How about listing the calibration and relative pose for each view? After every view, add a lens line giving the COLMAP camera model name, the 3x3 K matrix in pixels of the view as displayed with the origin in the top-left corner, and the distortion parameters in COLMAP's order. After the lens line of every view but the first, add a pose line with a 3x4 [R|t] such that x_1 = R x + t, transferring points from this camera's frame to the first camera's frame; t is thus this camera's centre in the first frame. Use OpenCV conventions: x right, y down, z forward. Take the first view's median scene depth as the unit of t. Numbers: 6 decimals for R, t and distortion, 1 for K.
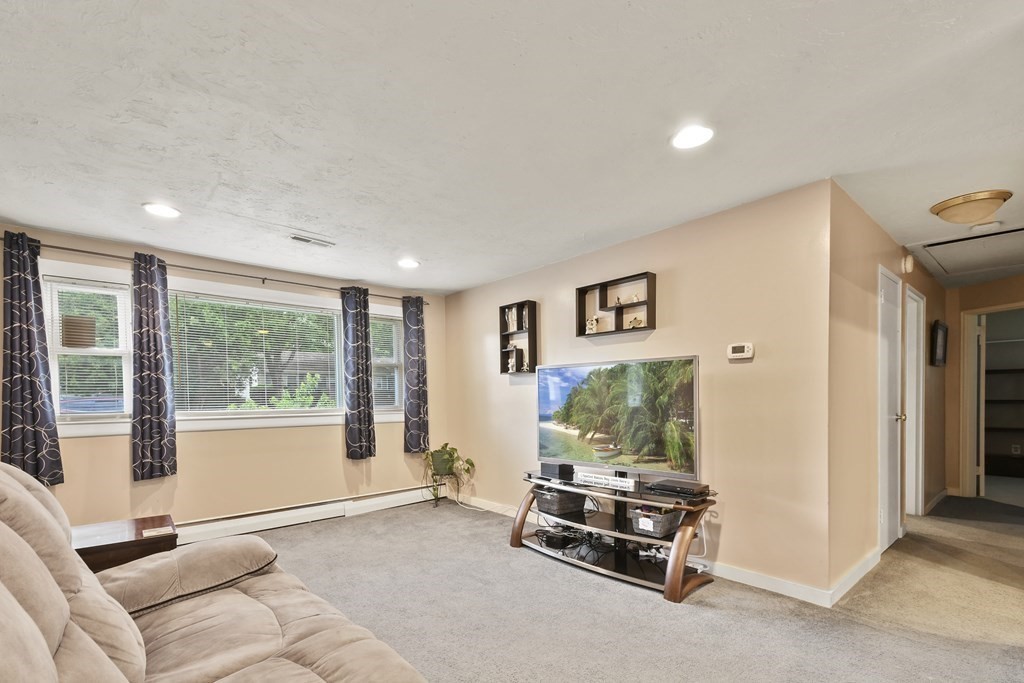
lens RADIAL K [[458.0, 0, 491.1], [0, 458.0, 412.5], [0, 0, 1]] dist [0.024812, -0.009252]
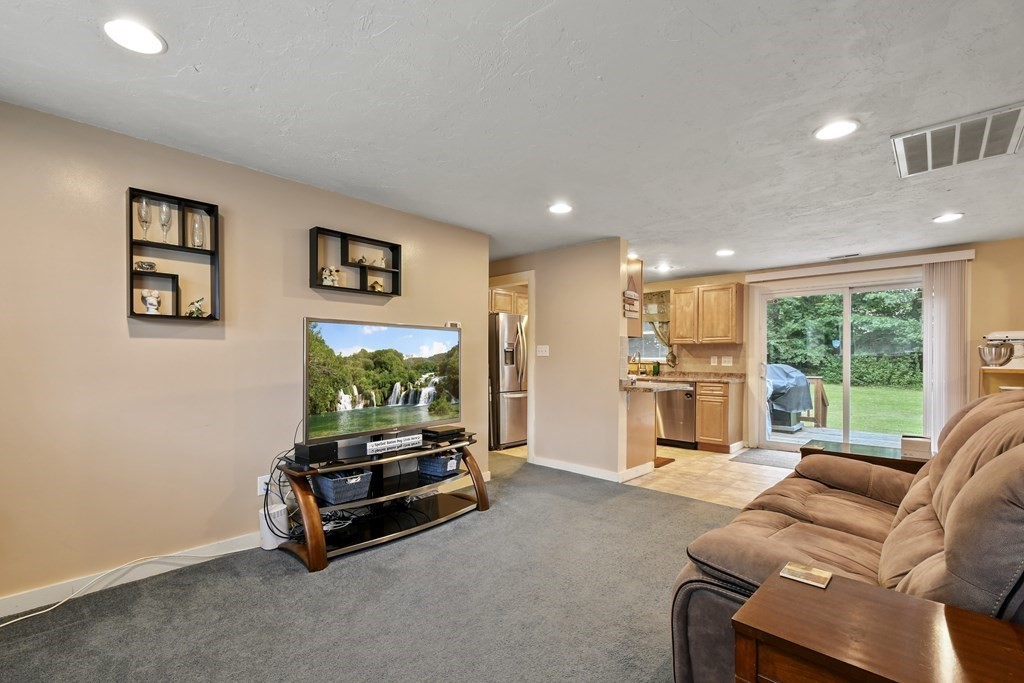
lens RADIAL K [[458.0, 0, 513.2], [0, 458.0, 364.7], [0, 0, 1]] dist [0.024812, -0.009252]
pose [[-0.125489, -0.011024, 0.992034, -0.590367], [0.035083, 0.999264, 0.015542, -0.022050], [-0.991475, 0.036754, -0.125009, 0.668242]]
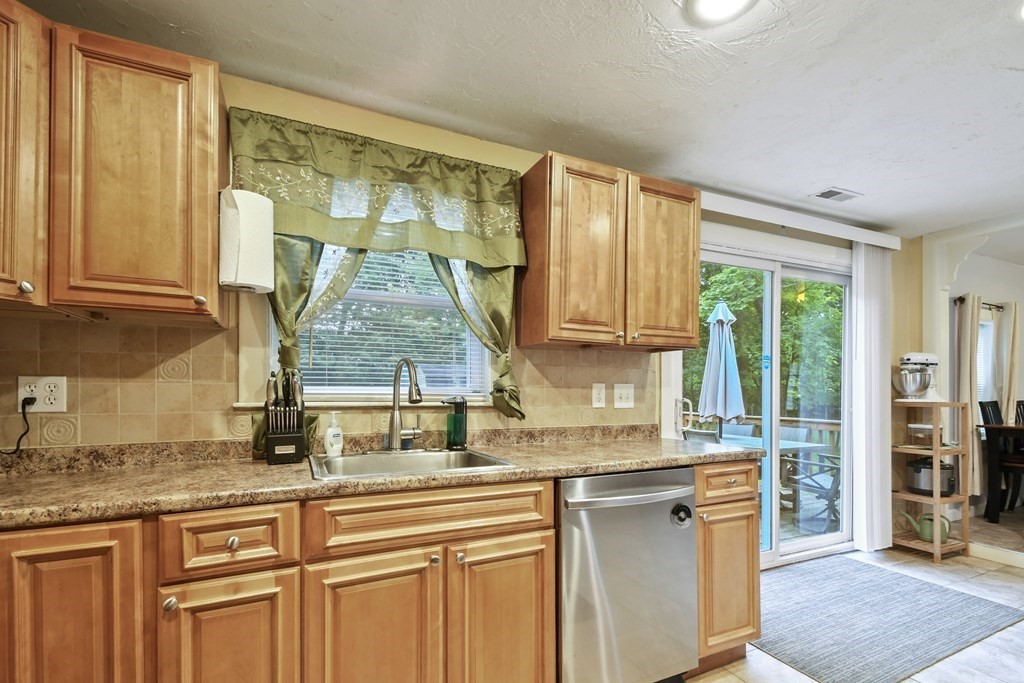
lens RADIAL K [[458.0, 0, 508.3], [0, 458.0, 390.2], [0, 0, 1]] dist [0.024812, -0.009252]
pose [[-0.966201, 0.006712, 0.257704, 0.781572], [0.016236, 0.999261, 0.034846, -0.016297], [-0.257279, 0.037852, -0.965595, 0.403131]]
